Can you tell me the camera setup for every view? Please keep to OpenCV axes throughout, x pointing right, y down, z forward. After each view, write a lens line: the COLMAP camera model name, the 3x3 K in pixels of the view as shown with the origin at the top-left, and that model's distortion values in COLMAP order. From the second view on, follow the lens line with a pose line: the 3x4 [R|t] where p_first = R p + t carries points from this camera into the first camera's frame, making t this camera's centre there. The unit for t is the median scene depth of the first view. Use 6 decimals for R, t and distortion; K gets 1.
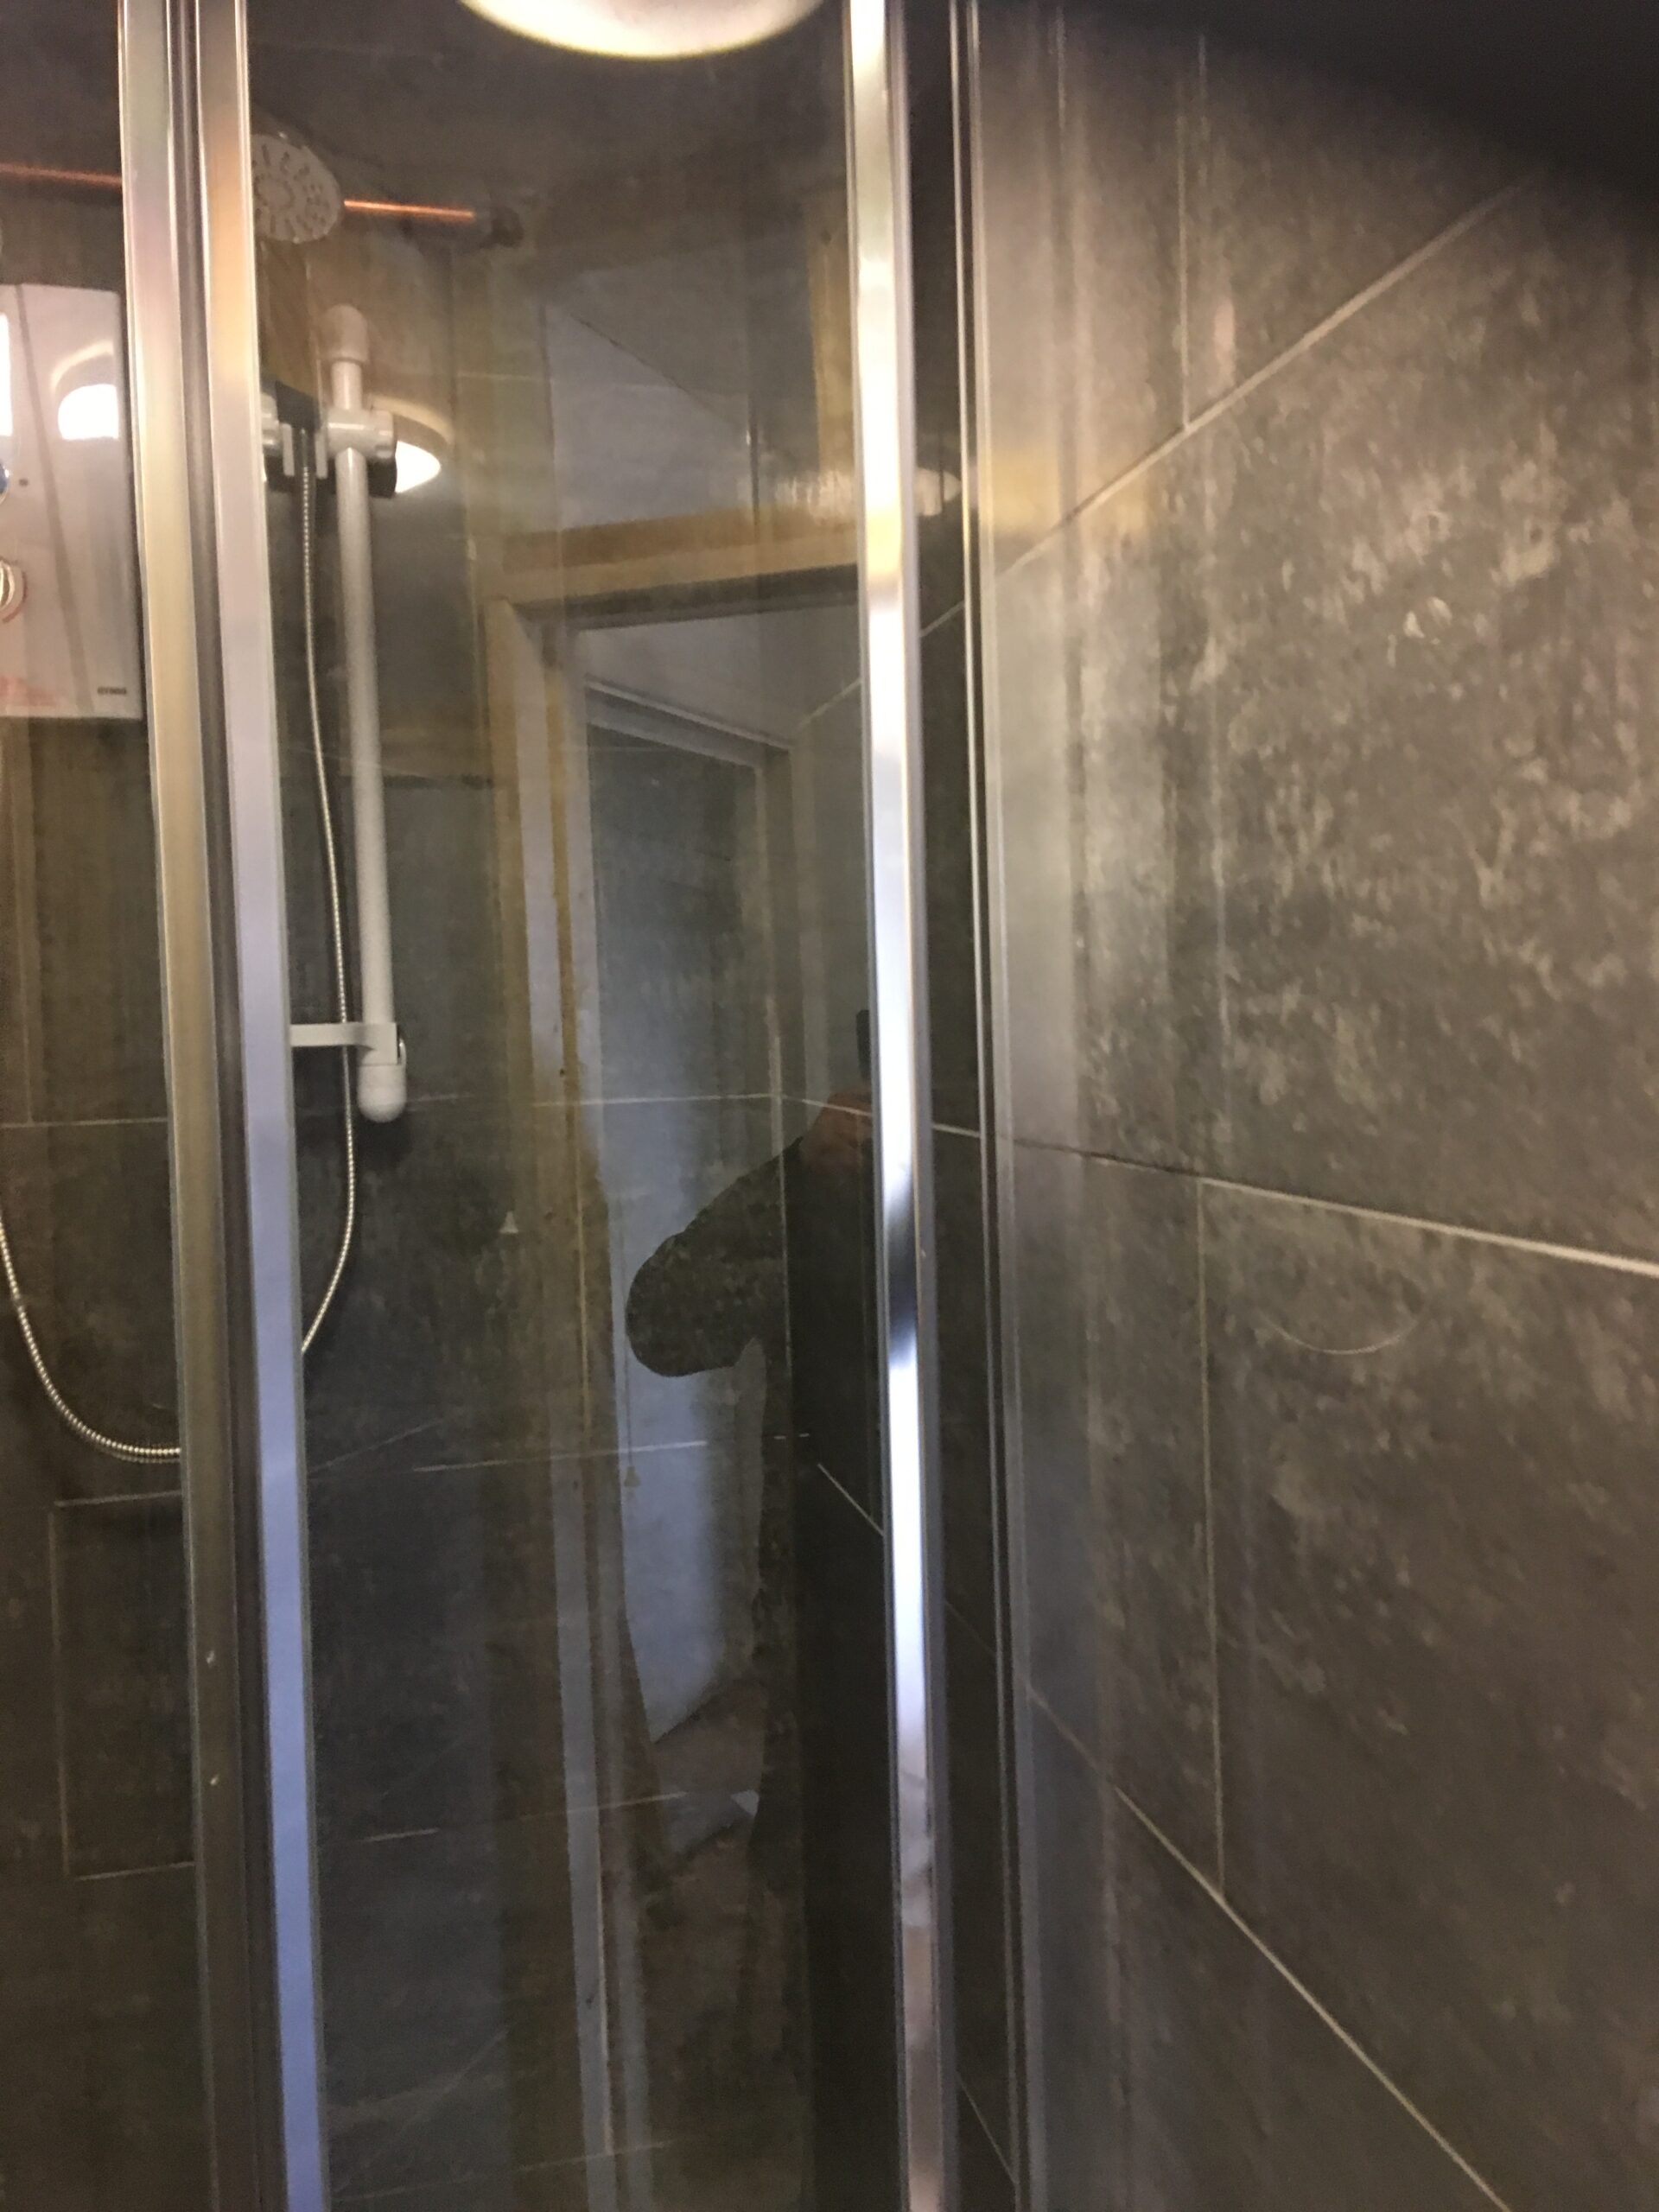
lens RADIAL K [[1844.2, 0, 875.5], [0, 1844.2, 1089.0], [0, 0, 1]] dist [0.125824, -0.173391]
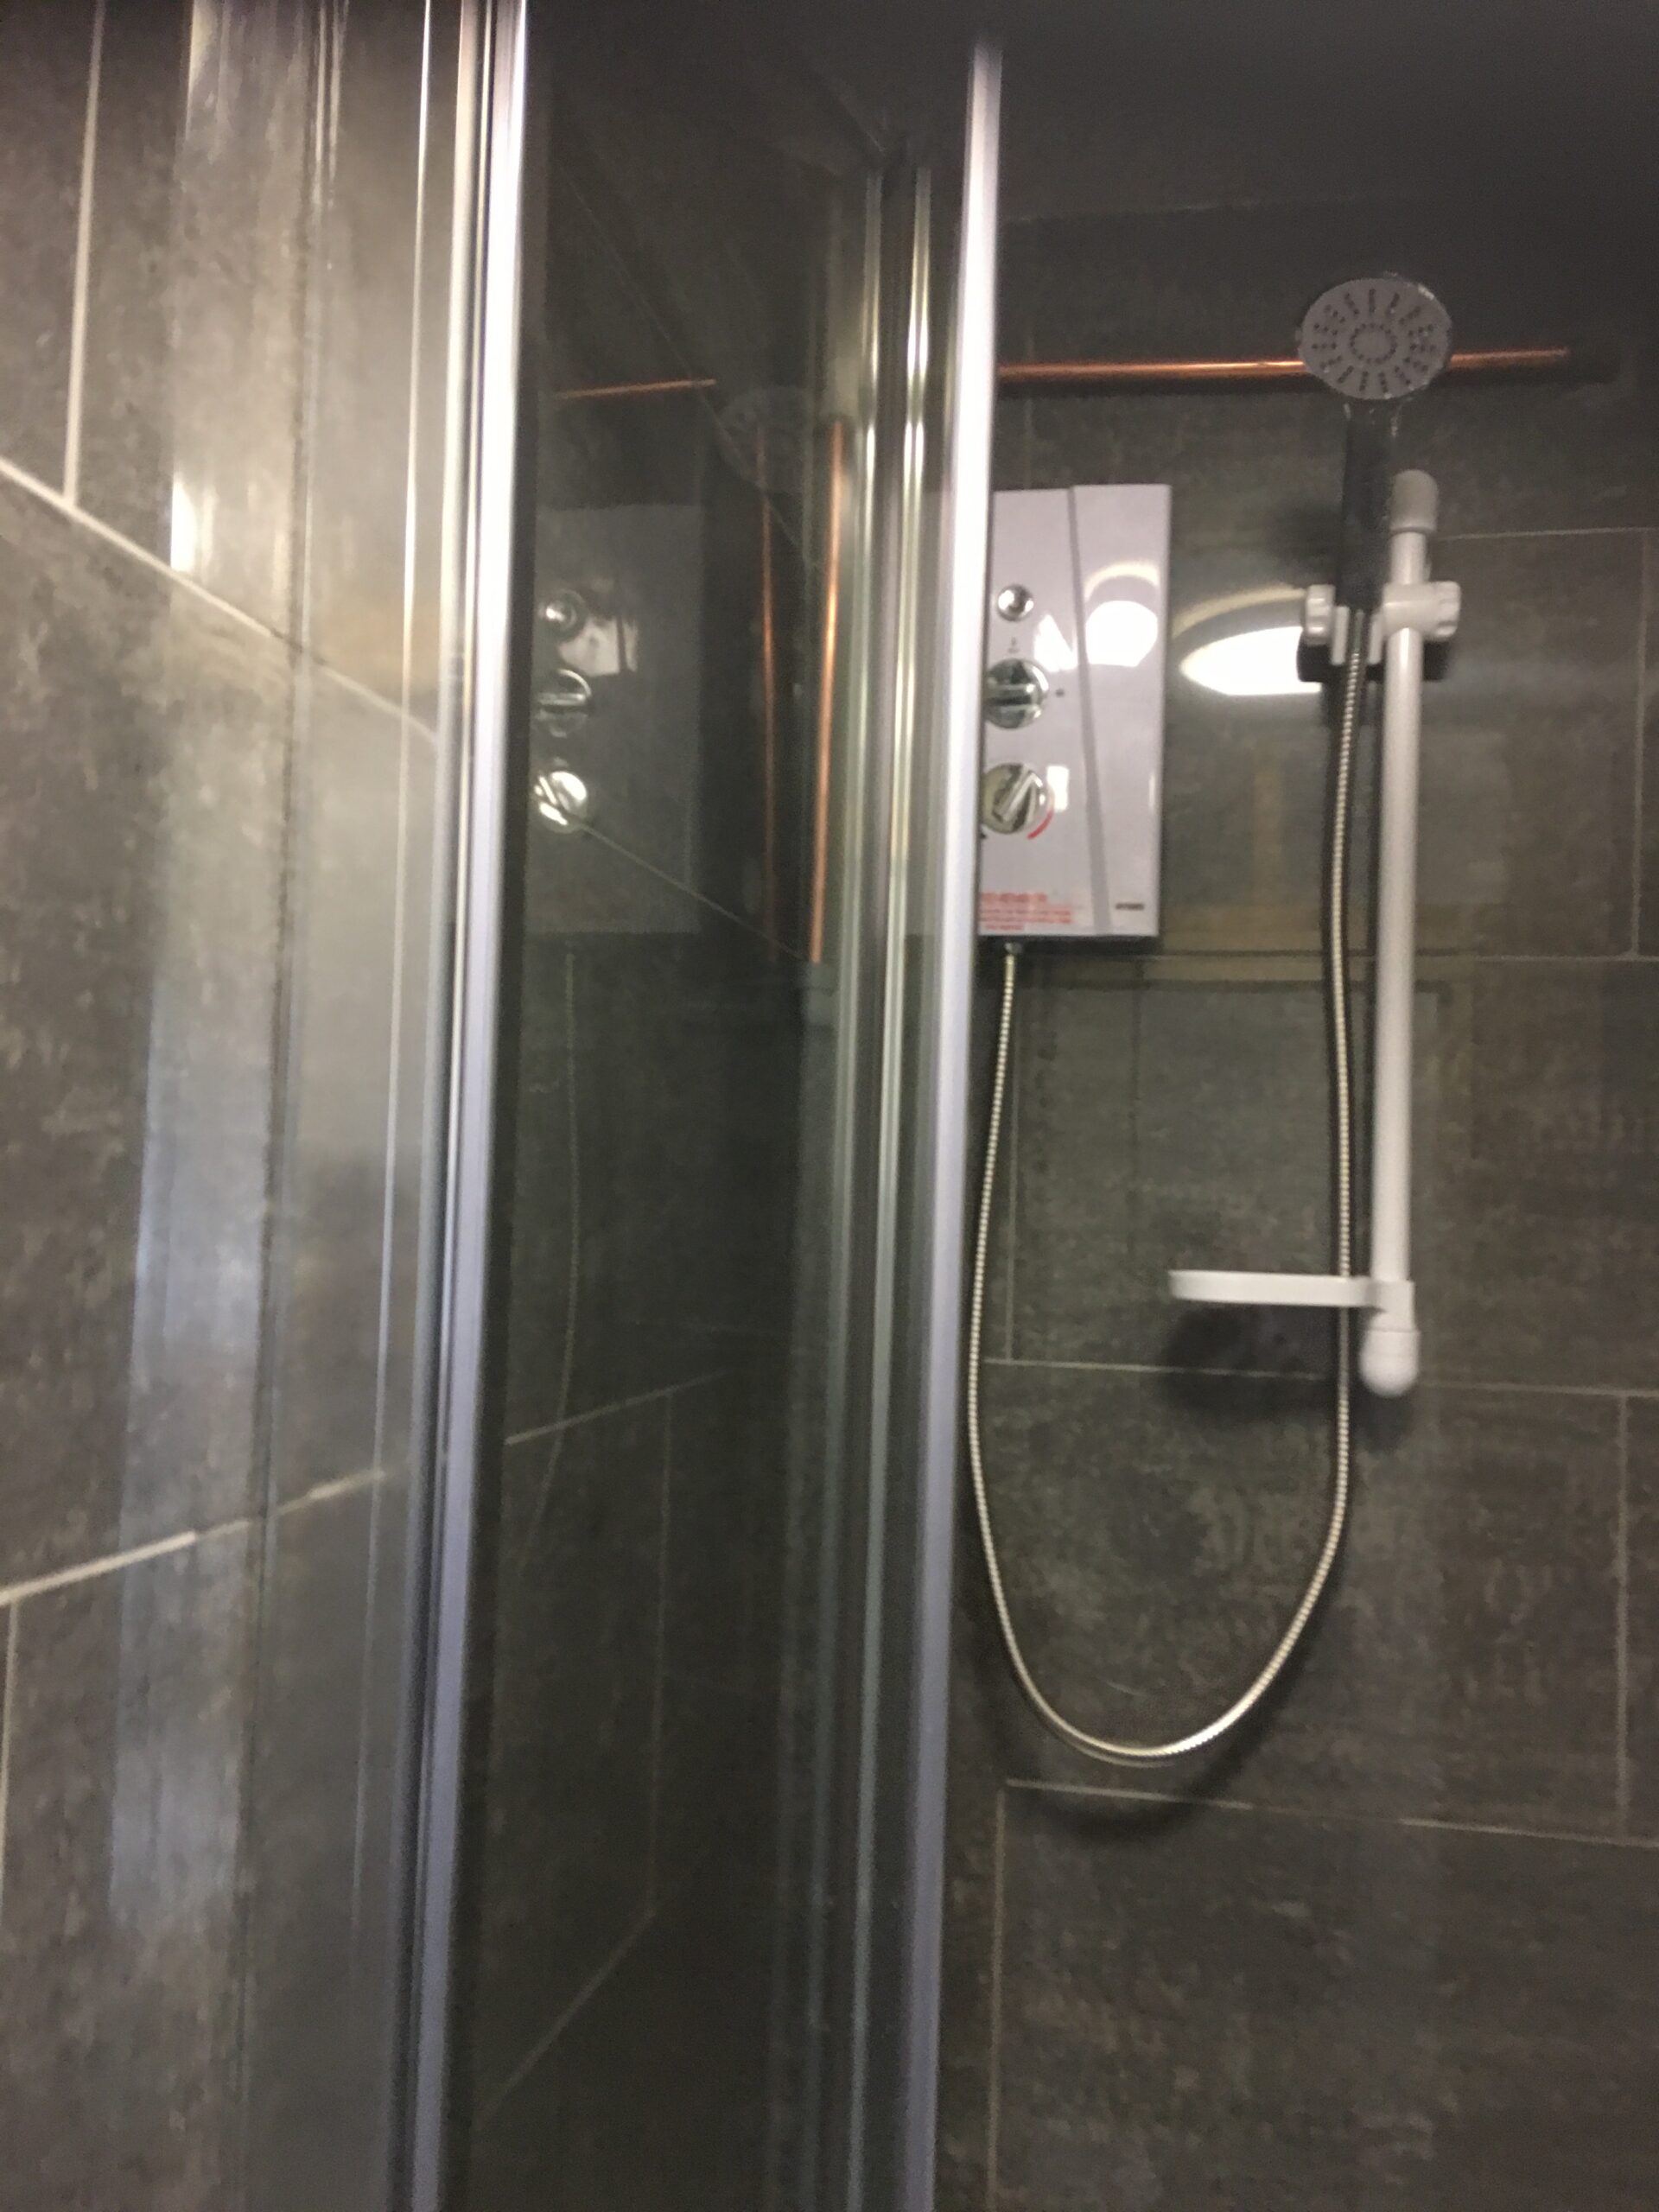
lens RADIAL K [[1844.2, 0, 876.2], [0, 1844.2, 1119.5], [0, 0, 1]] dist [0.125824, -0.173391]
pose [[0.908586, 0.039222, -0.415851, -0.124867], [-0.073362, 0.995090, -0.066433, -0.033425], [0.411204, 0.090868, 0.907003, 0.117986]]
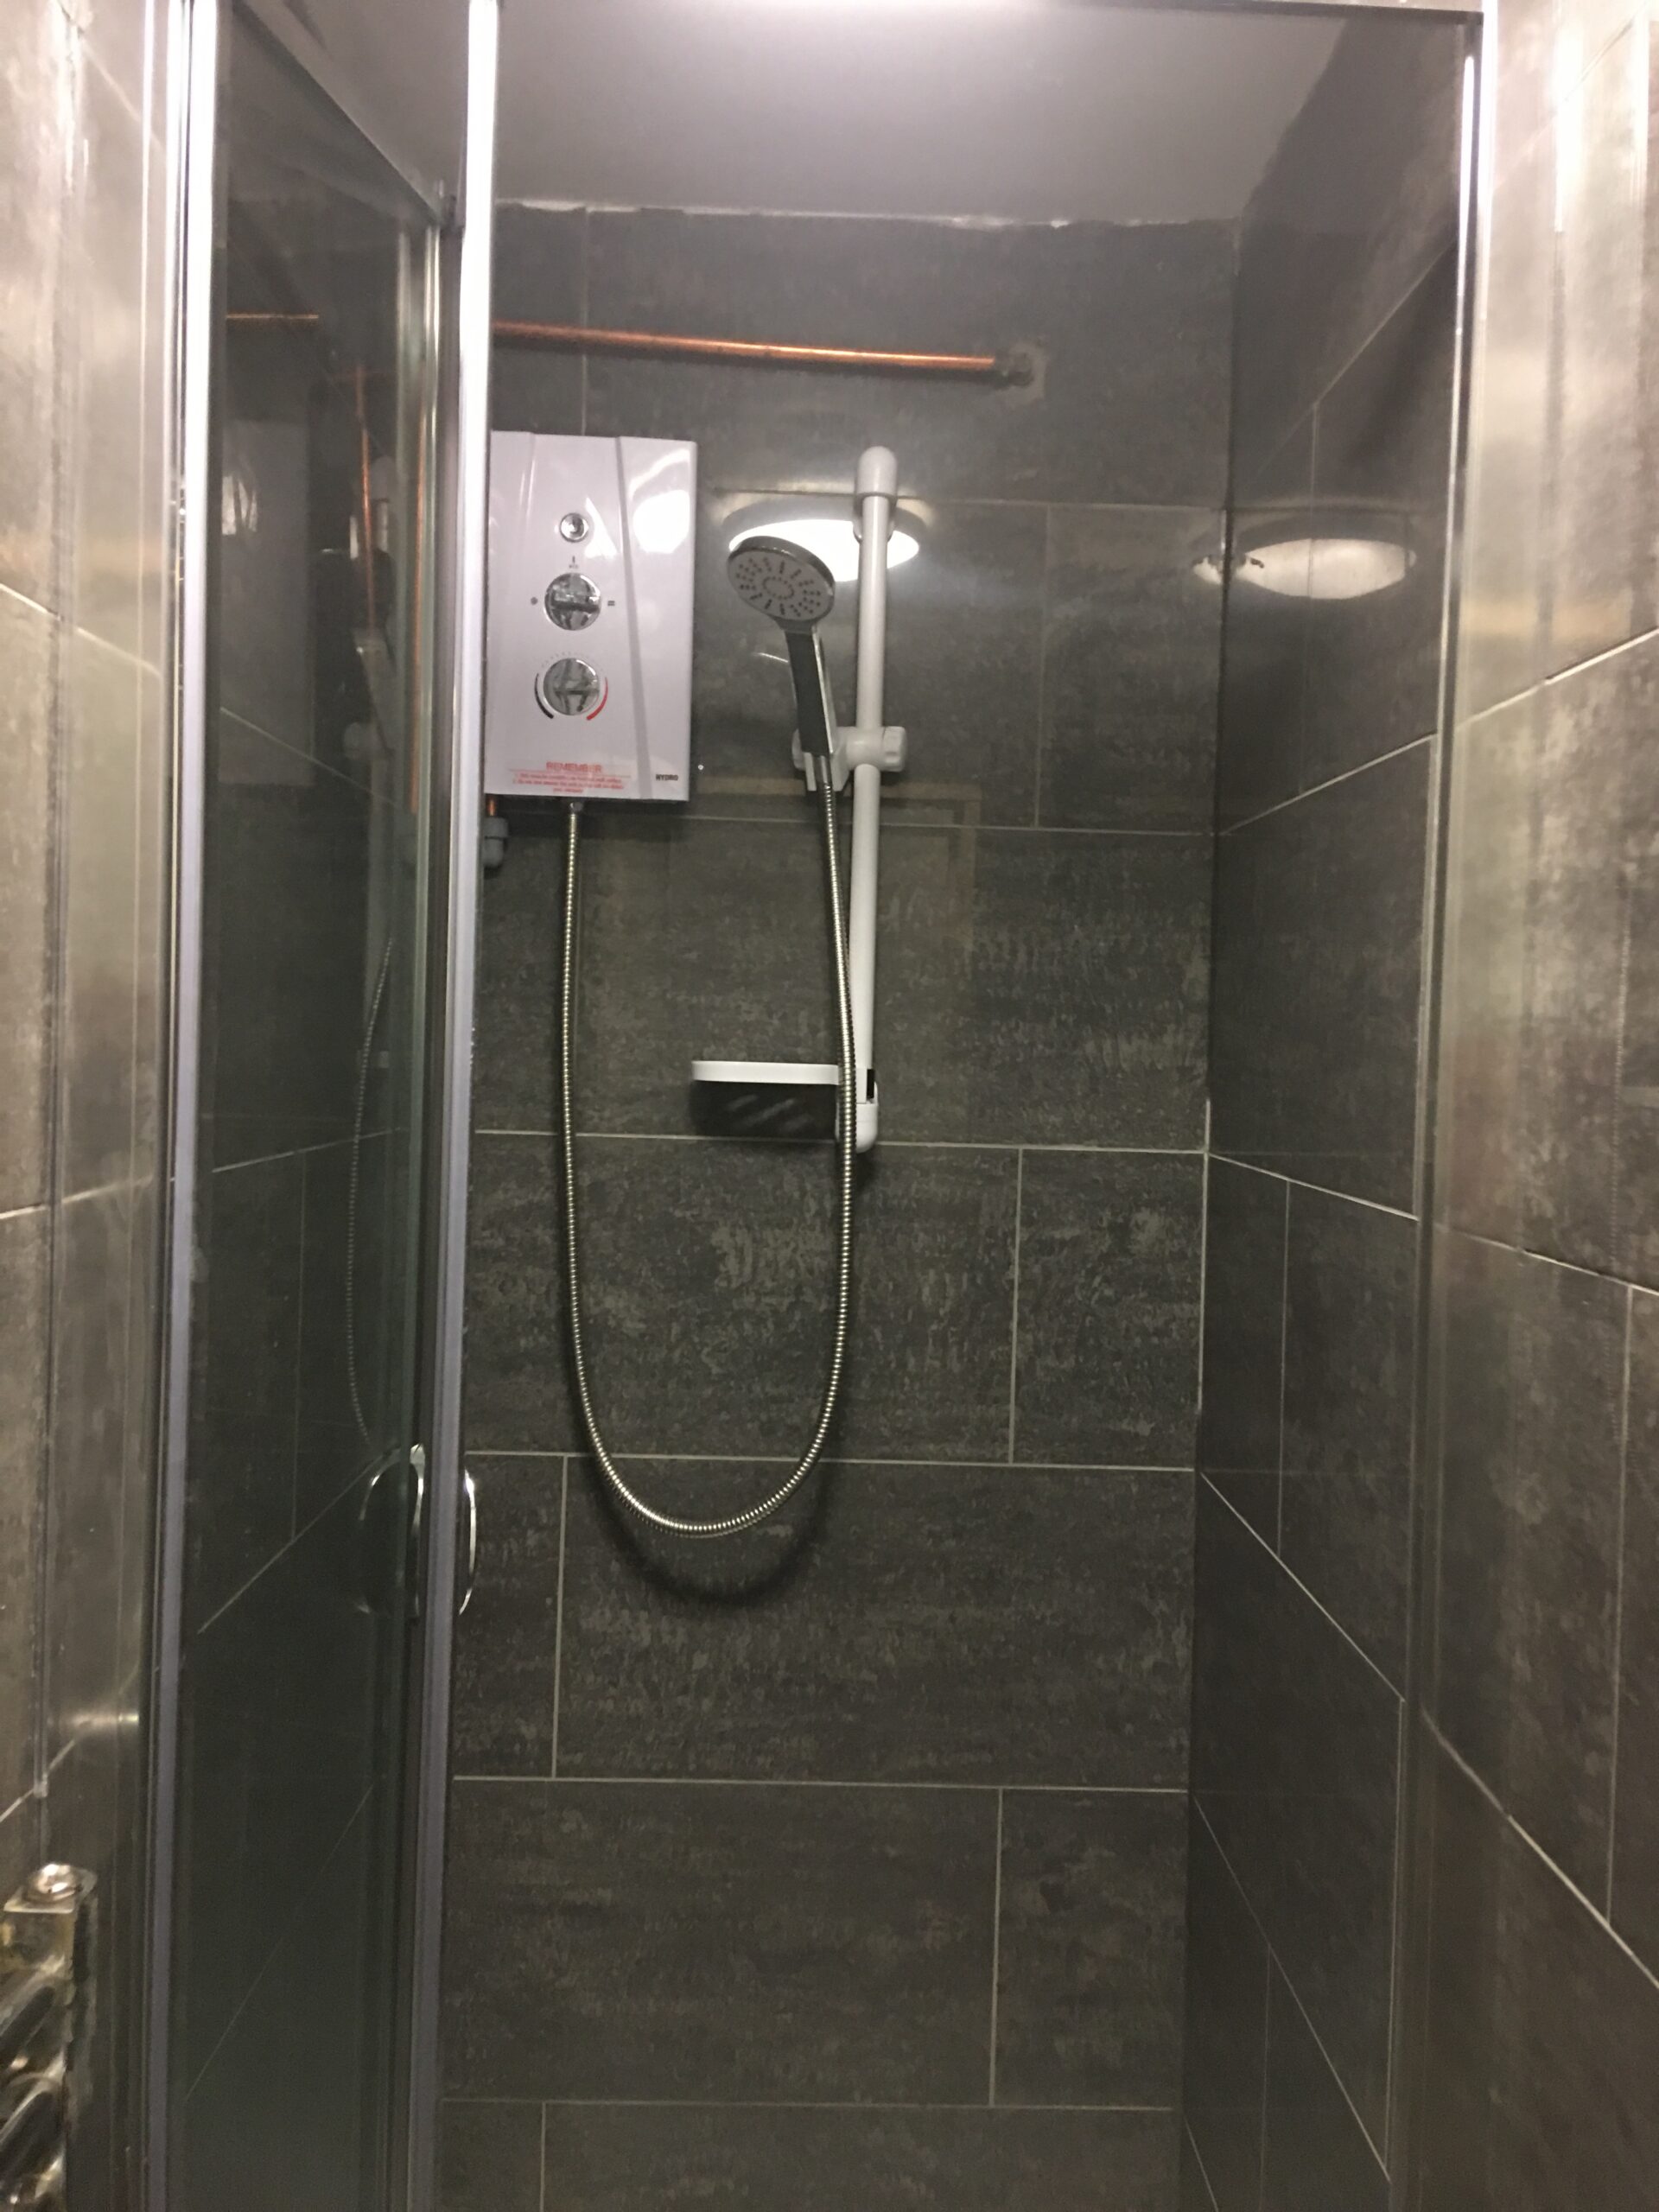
lens RADIAL K [[1844.2, 0, 849.2], [0, 1844.2, 1077.8], [0, 0, 1]] dist [0.125824, -0.173391]
pose [[0.973406, 0.064620, -0.219782, -0.021396], [-0.068398, 0.997612, -0.009617, -0.016446], [0.218636, 0.024394, 0.975502, -0.105659]]
